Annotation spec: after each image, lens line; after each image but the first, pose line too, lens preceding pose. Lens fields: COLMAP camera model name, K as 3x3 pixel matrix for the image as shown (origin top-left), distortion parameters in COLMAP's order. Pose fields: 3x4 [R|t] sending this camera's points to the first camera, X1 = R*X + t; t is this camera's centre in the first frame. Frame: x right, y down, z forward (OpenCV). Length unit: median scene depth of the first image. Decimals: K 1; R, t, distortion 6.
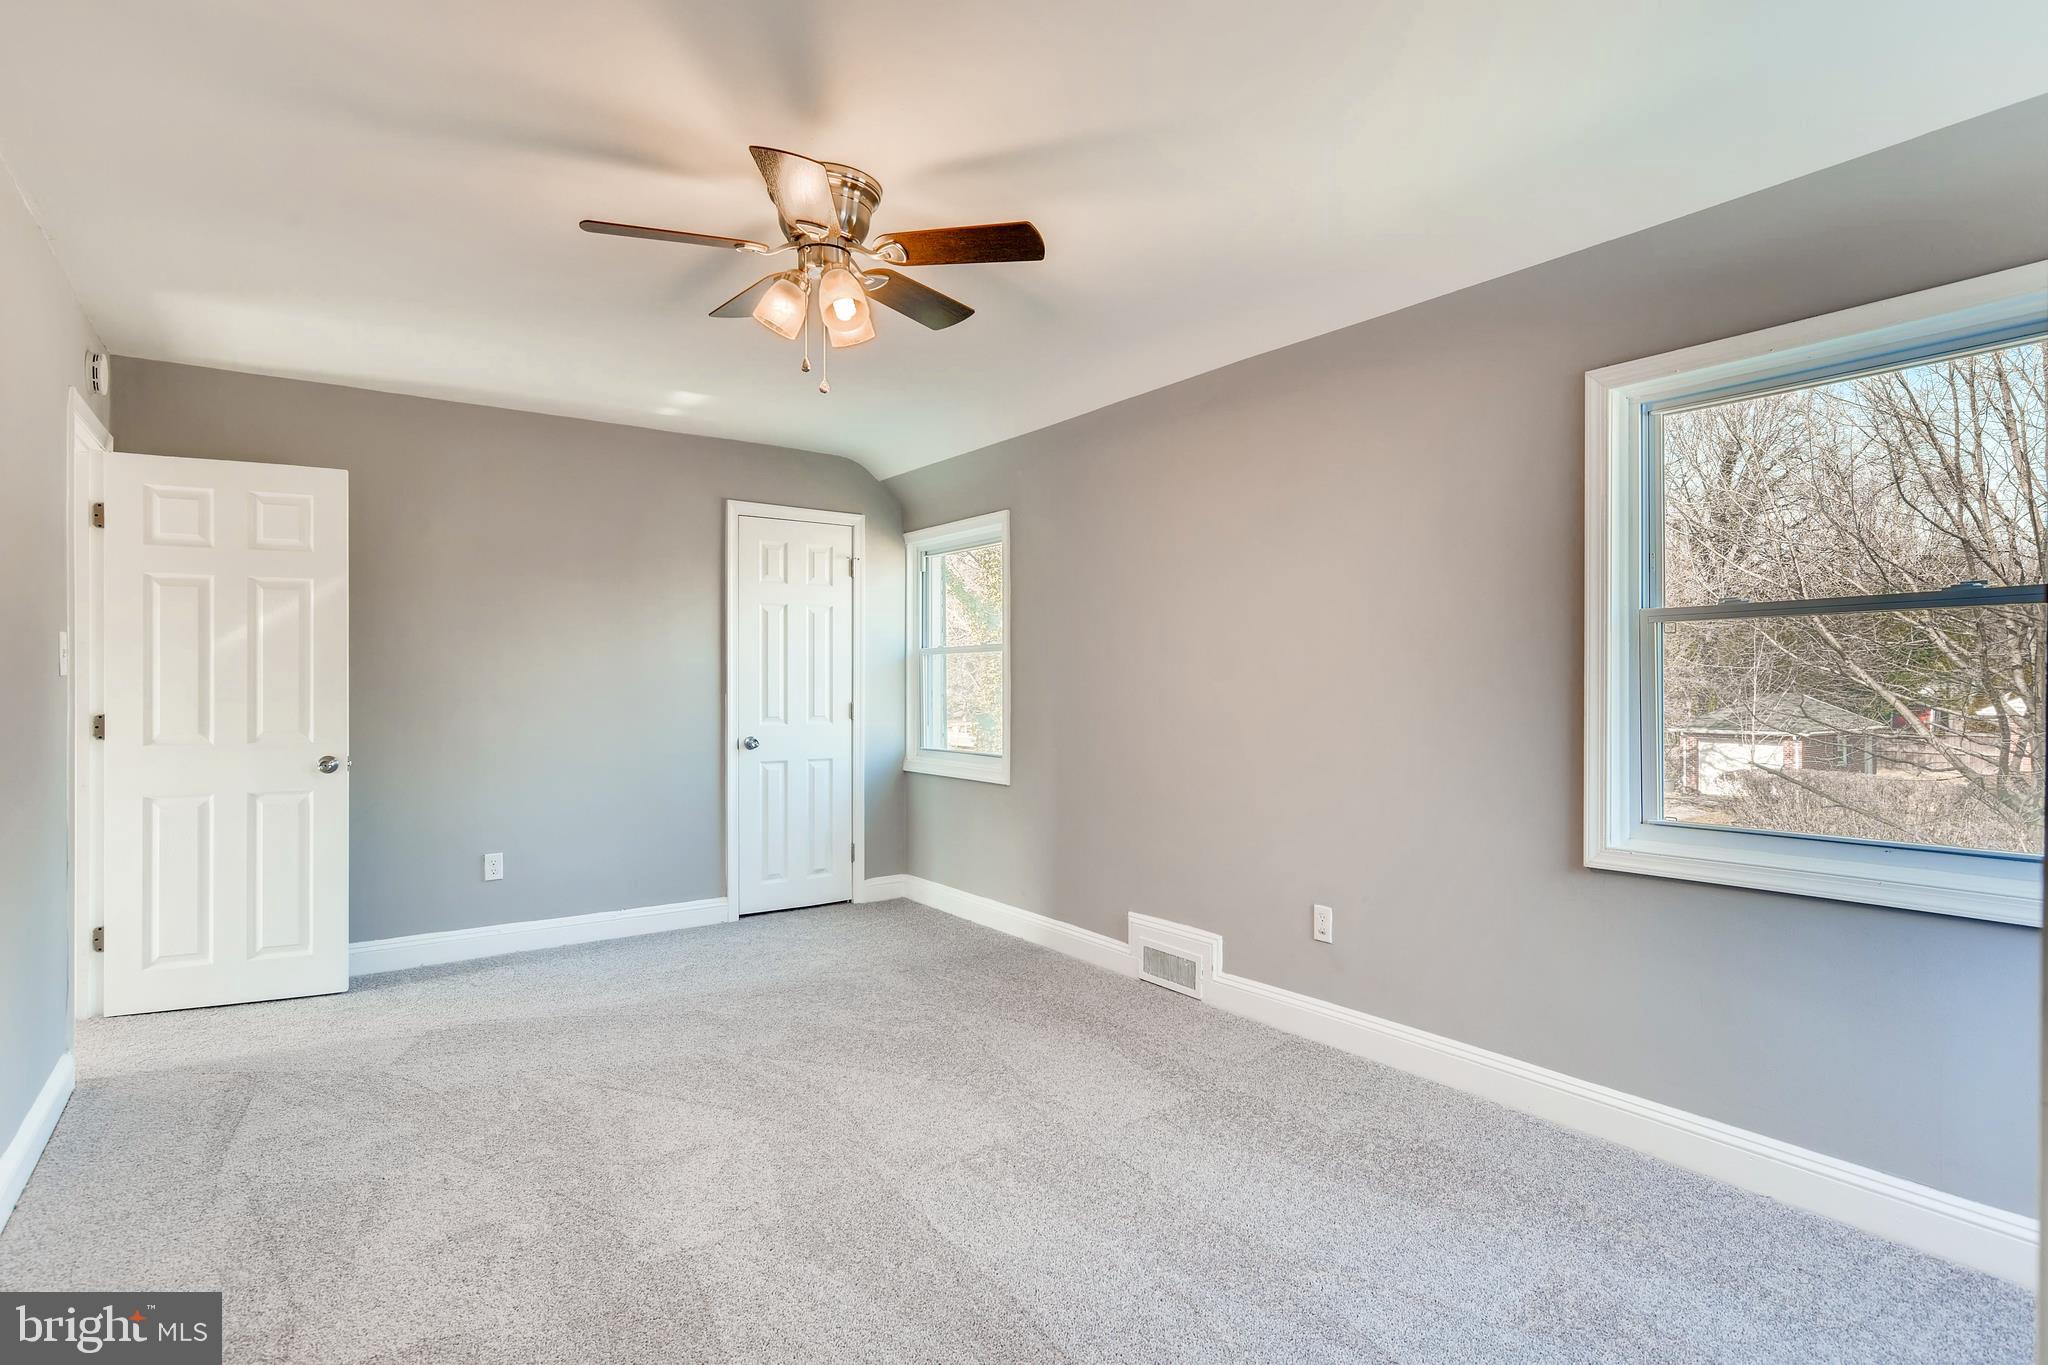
lens RADIAL K [[1041.3, 0, 1019.6], [0, 1041.3, 673.0], [0, 0, 1]] dist [0.000614, 0.002311]
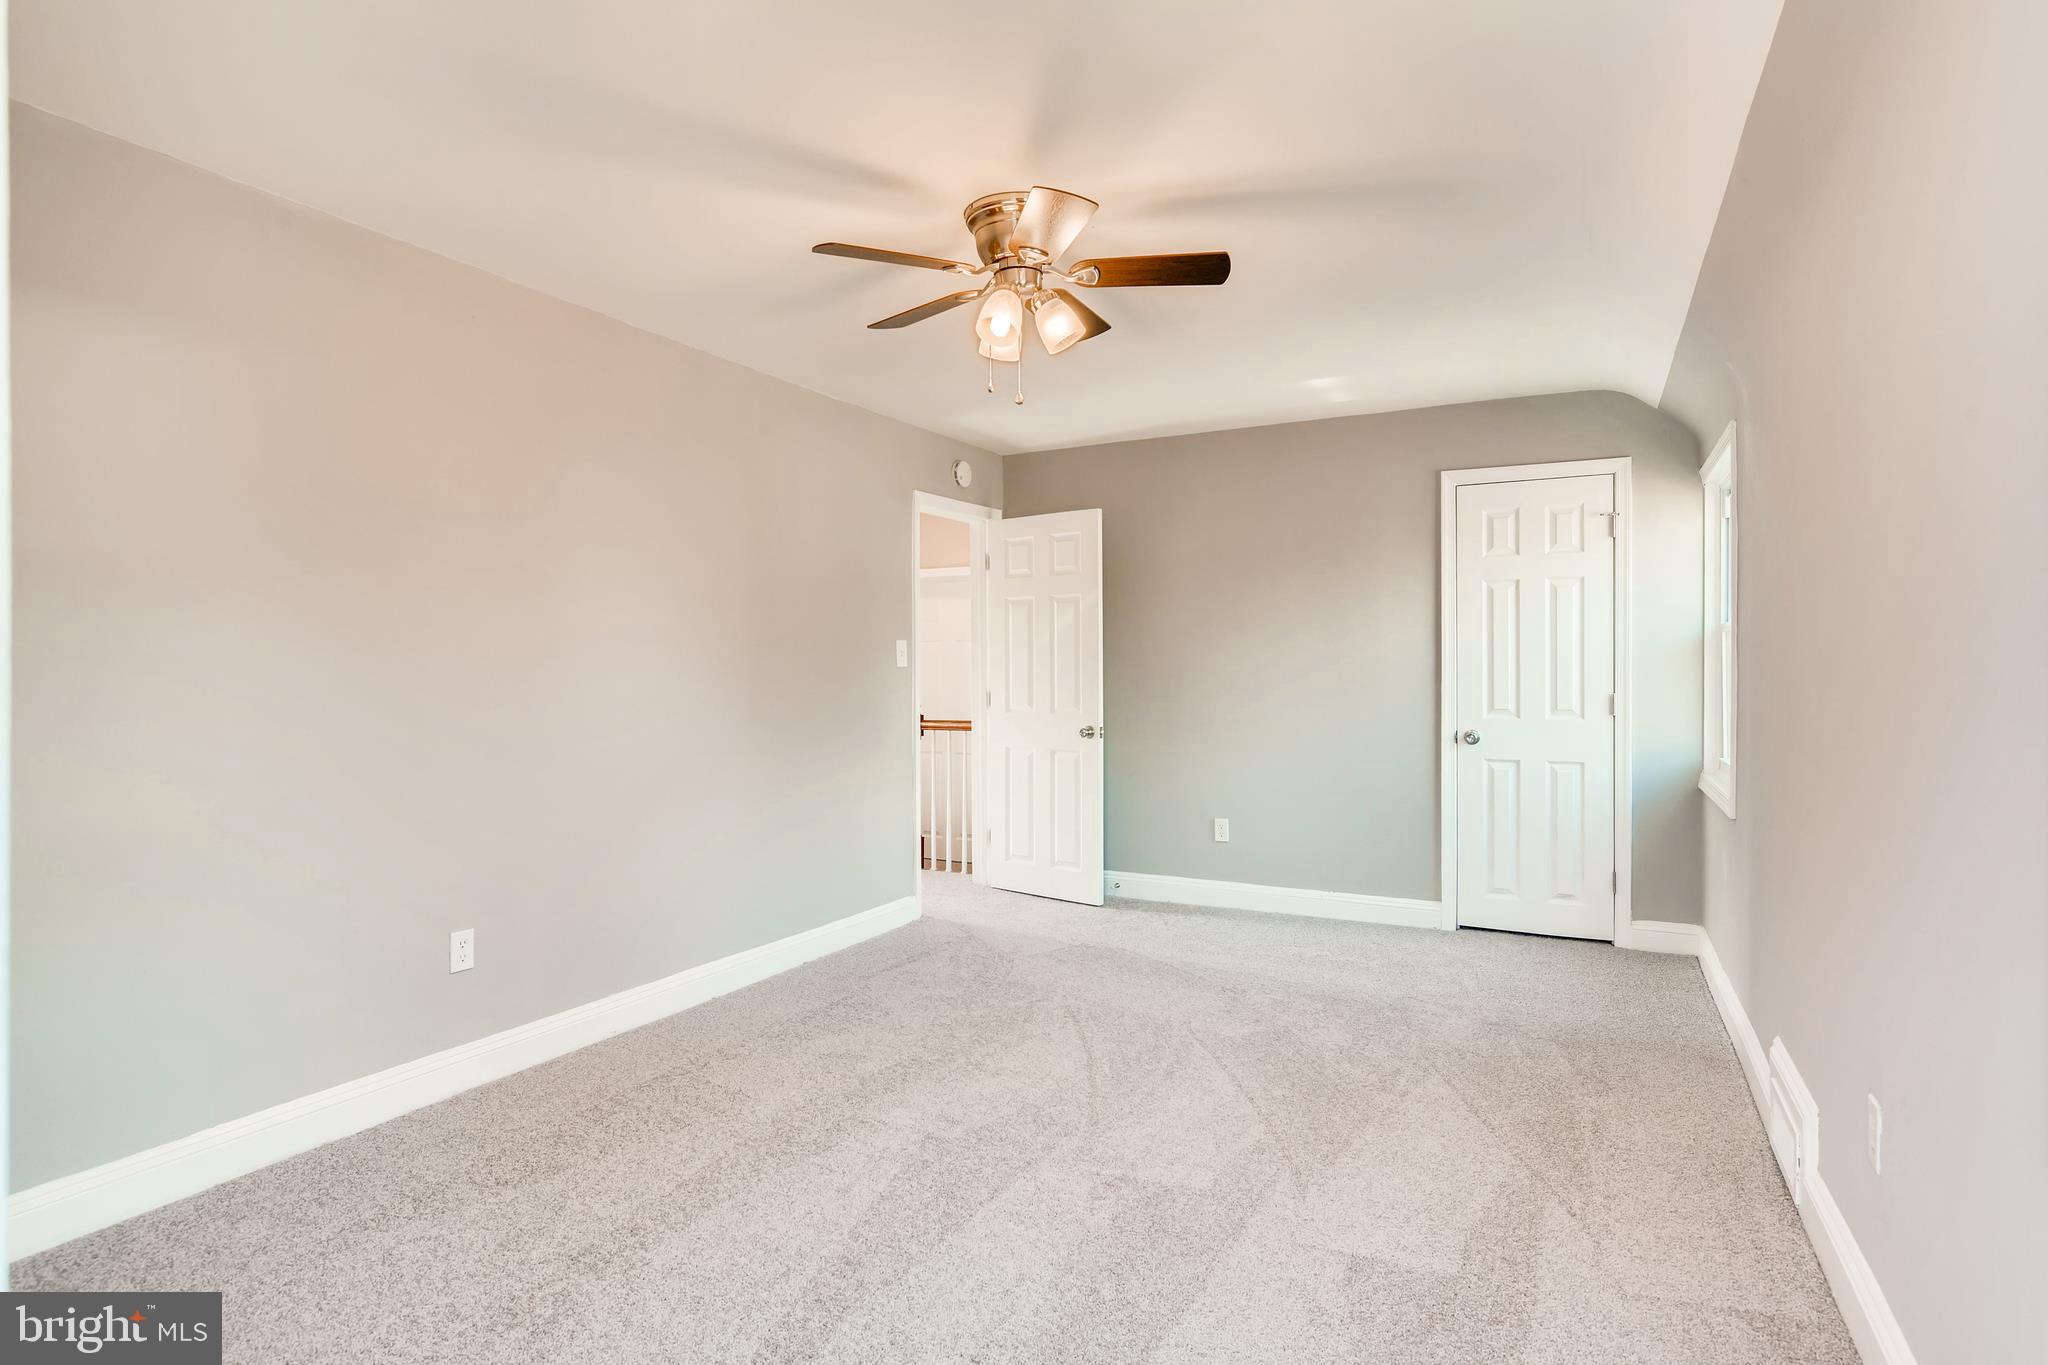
lens RADIAL K [[1041.3, 0, 1019.6], [0, 1041.3, 673.0], [0, 0, 1]] dist [0.000614, 0.002311]
pose [[0.445856, 0.003004, -0.895100, 0.454497], [0.010145, 0.999913, 0.008409, -0.000014], [0.895047, -0.012830, 0.445787, 0.305529]]
